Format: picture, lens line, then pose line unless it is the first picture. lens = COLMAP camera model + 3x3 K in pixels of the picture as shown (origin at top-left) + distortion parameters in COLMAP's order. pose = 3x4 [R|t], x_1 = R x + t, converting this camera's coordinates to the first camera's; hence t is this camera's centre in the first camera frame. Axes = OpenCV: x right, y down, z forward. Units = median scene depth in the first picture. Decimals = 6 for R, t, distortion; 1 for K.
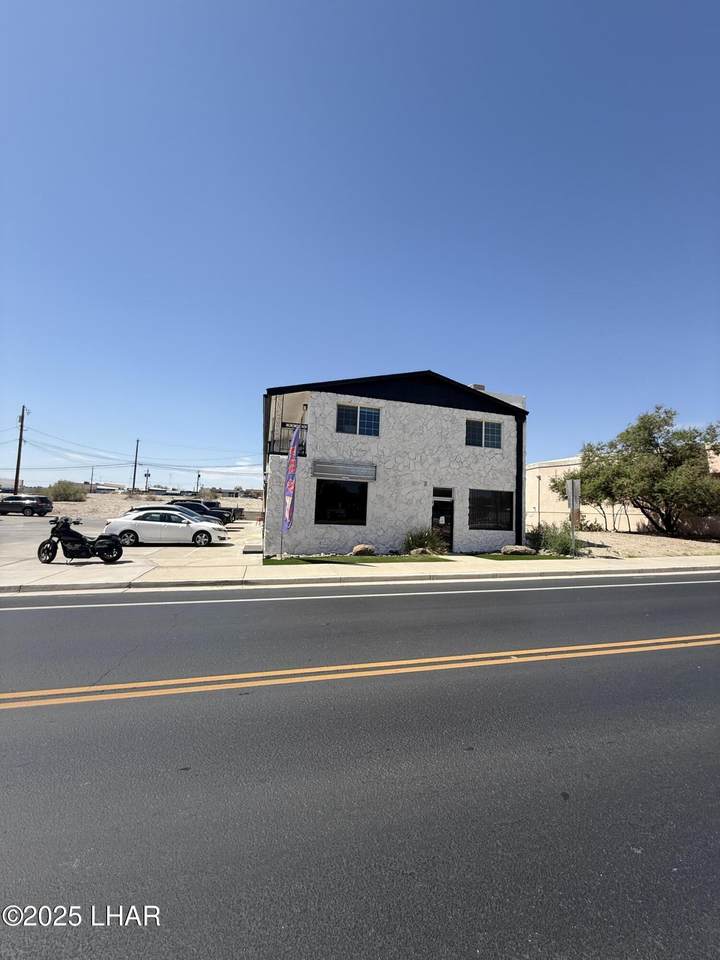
lens RADIAL K [[383.8, 0, 360.0], [0, 383.8, 480.0], [0, 0, 1]] dist [-0.000260, -0.000056]
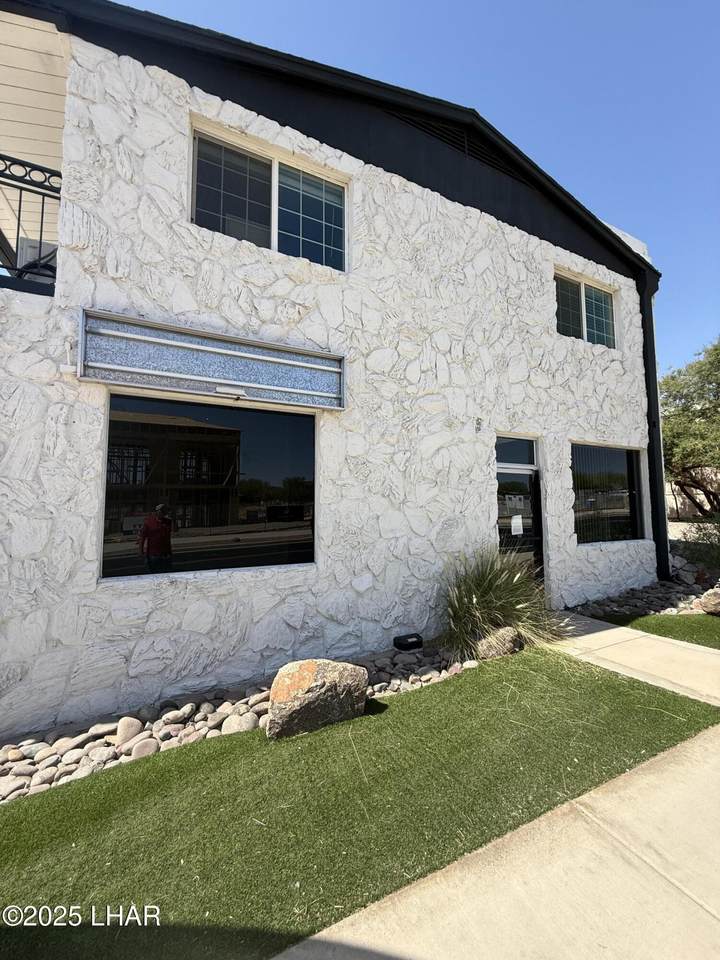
lens RADIAL K [[383.8, 0, 360.0], [0, 383.8, 480.0], [0, 0, 1]] dist [-0.000260, -0.000056]
pose [[0.980860, -0.035202, 0.191506, -0.004113], [0.032236, 0.999308, 0.018578, 0.050365], [-0.192027, -0.012049, 0.981316, 0.679895]]
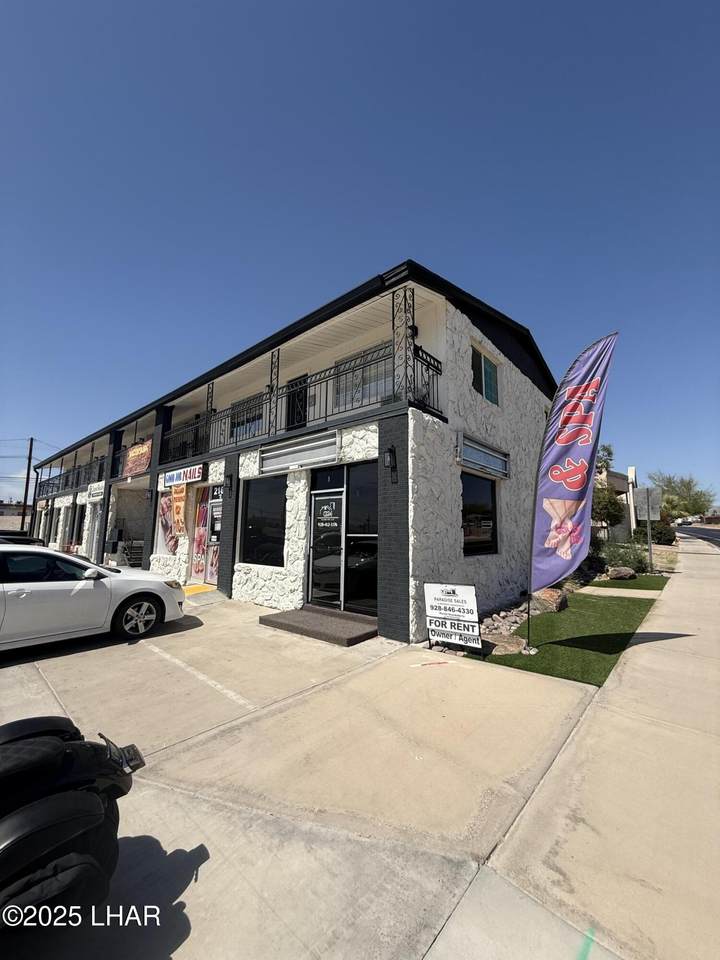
lens RADIAL K [[383.8, 0, 360.0], [0, 383.8, 480.0], [0, 0, 1]] dist [-0.000260, -0.000056]
pose [[0.827189, 0.044106, 0.560191, -0.474364], [-0.022589, 0.998719, -0.045279, 0.036271], [-0.561470, 0.024800, 0.827125, 0.605561]]
